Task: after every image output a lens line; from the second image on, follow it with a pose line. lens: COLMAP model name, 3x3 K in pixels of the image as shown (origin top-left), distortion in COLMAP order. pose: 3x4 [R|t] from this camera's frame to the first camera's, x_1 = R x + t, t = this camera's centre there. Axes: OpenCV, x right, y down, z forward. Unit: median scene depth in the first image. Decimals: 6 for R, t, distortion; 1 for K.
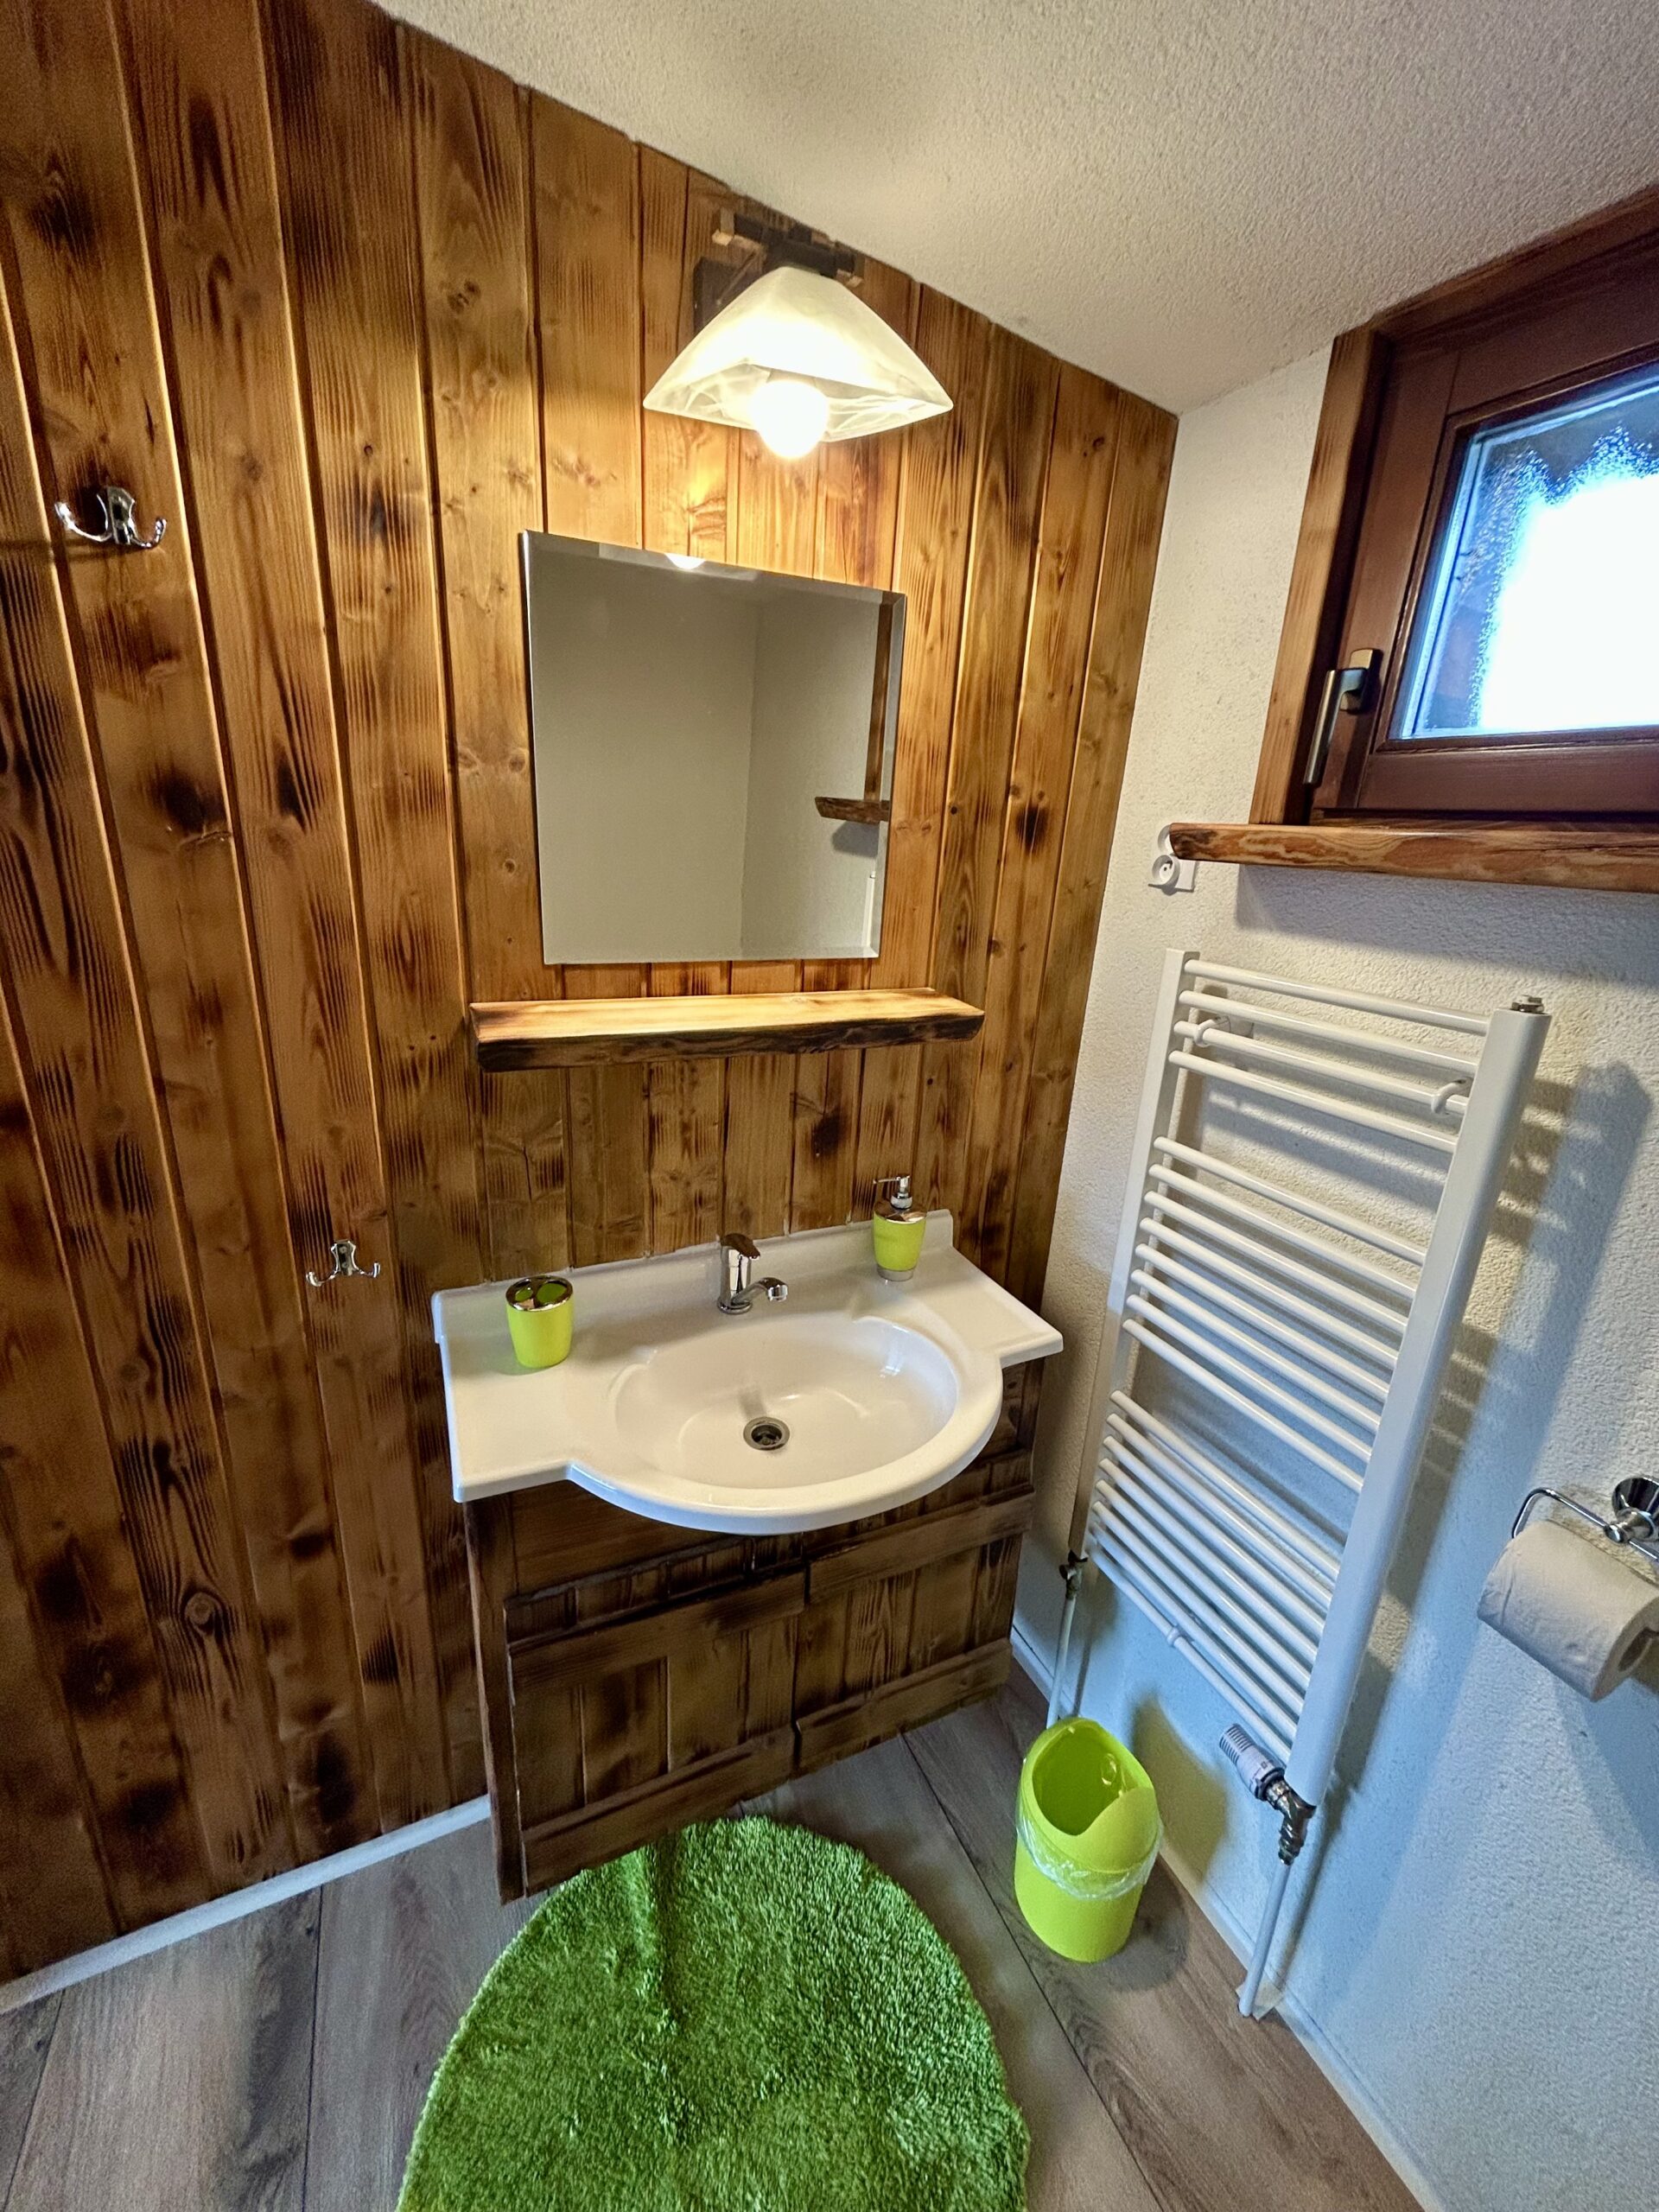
lens RADIAL K [[891.5, 0, 829.5], [0, 891.5, 1106.0], [0, 0, 1]] dist [0.000566, -0.000364]
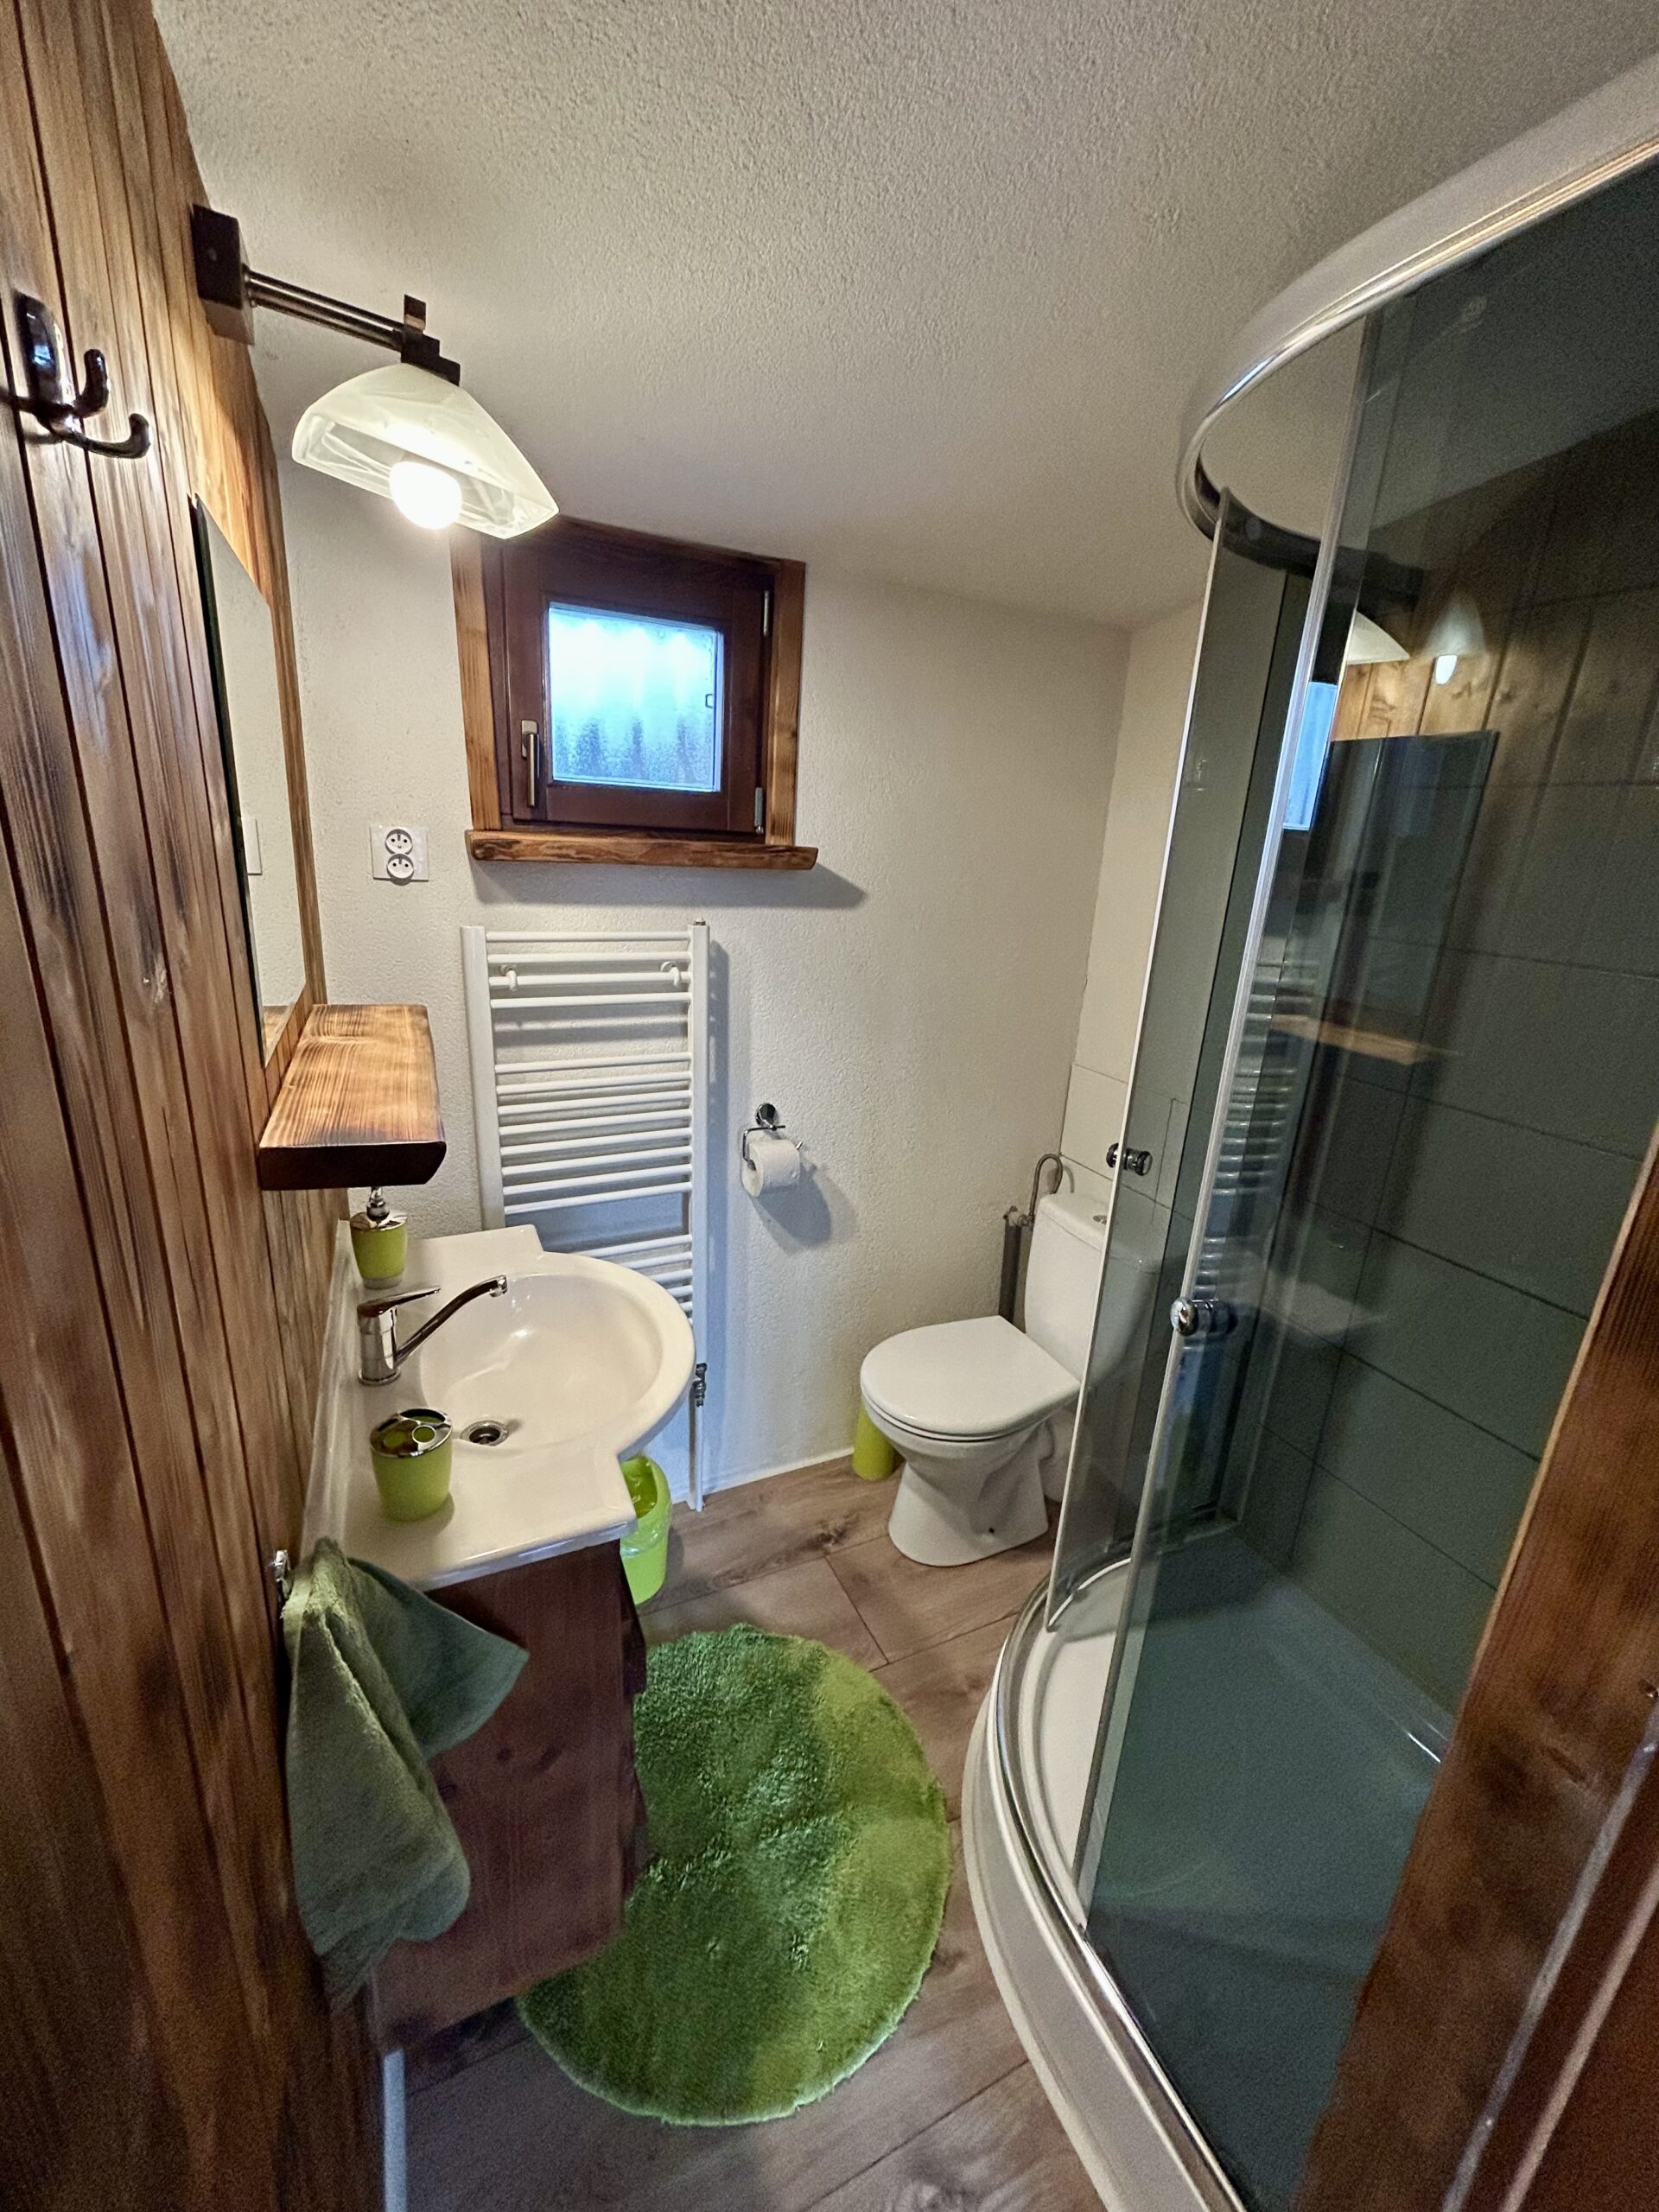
lens RADIAL K [[891.5, 0, 829.5], [0, 891.5, 1106.0], [0, 0, 1]] dist [0.000566, -0.000364]
pose [[-0.006411, -0.340852, 0.940095, -1.014559], [0.252401, 0.909123, 0.331344, -0.251504], [-0.967602, 0.239405, 0.080203, 0.464664]]
